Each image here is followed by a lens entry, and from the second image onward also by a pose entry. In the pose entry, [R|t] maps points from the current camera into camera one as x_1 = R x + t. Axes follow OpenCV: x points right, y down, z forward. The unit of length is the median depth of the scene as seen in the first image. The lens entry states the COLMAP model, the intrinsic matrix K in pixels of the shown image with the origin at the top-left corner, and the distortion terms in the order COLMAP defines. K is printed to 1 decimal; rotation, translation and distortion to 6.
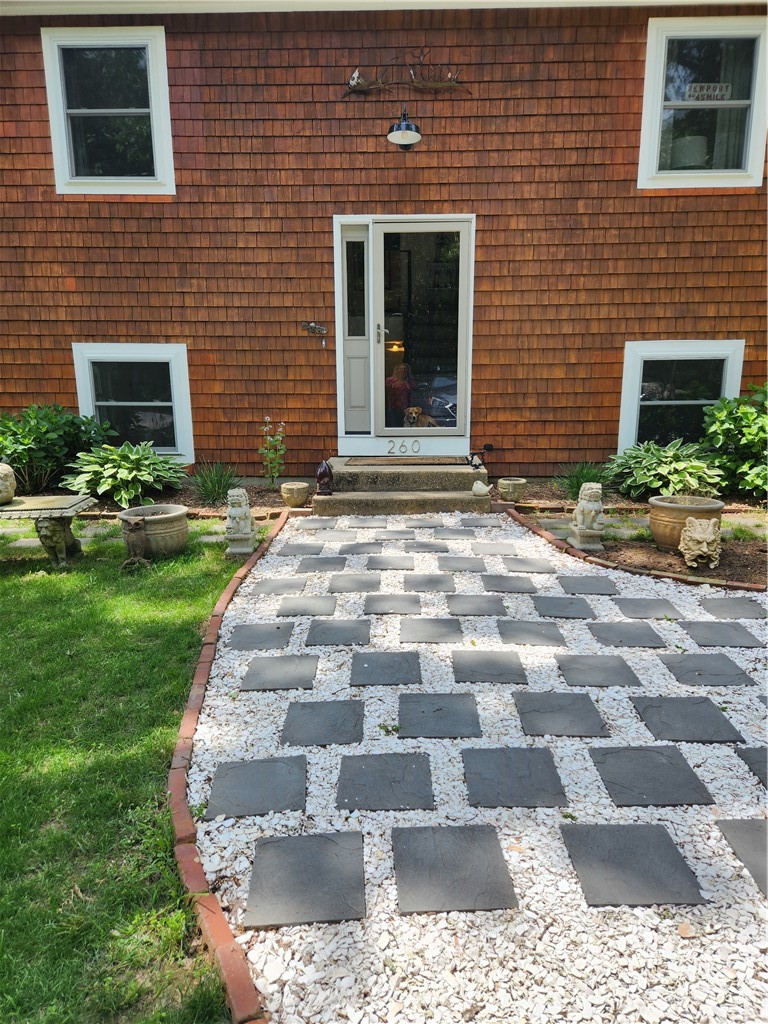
lens RADIAL K [[687.2, 0, 364.0], [0, 687.2, 489.6], [0, 0, 1]] dist [0.082715, -0.081452]
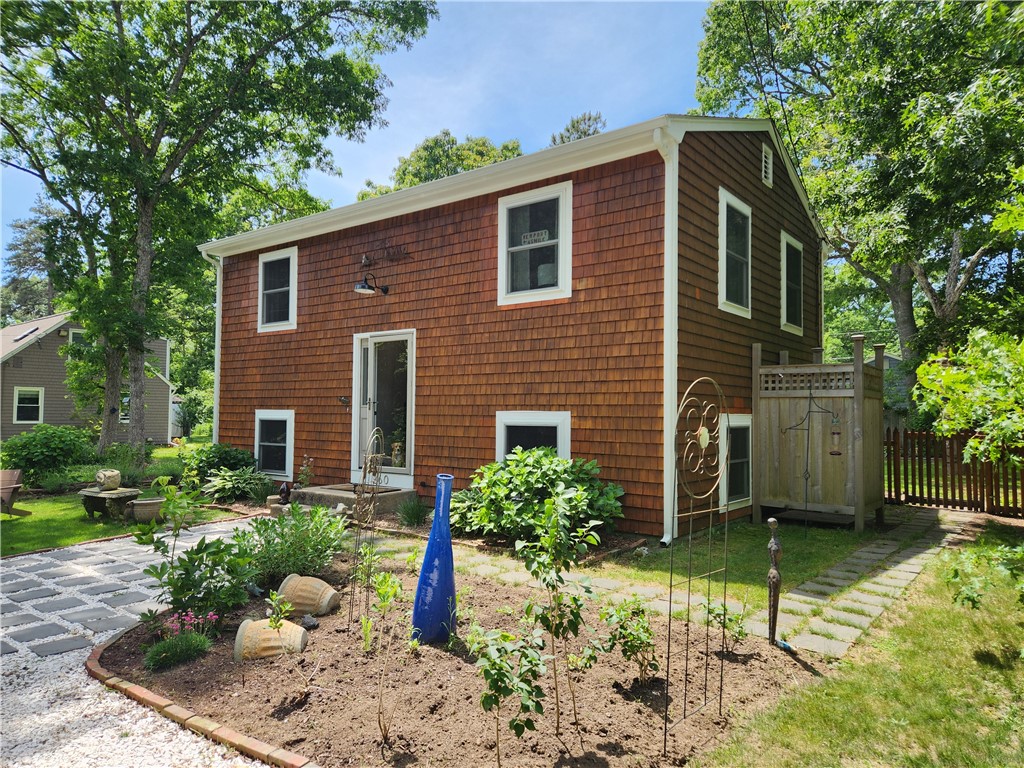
lens RADIAL K [[687.2, 0, 512.0], [0, 687.2, 384.0], [0, 0, 1]] dist [0.082715, -0.081452]
pose [[0.801473, -0.014254, -0.597860, 1.219901], [-0.131588, 0.971011, -0.199554, -0.003687], [0.583374, 0.238608, 0.776364, -0.021101]]
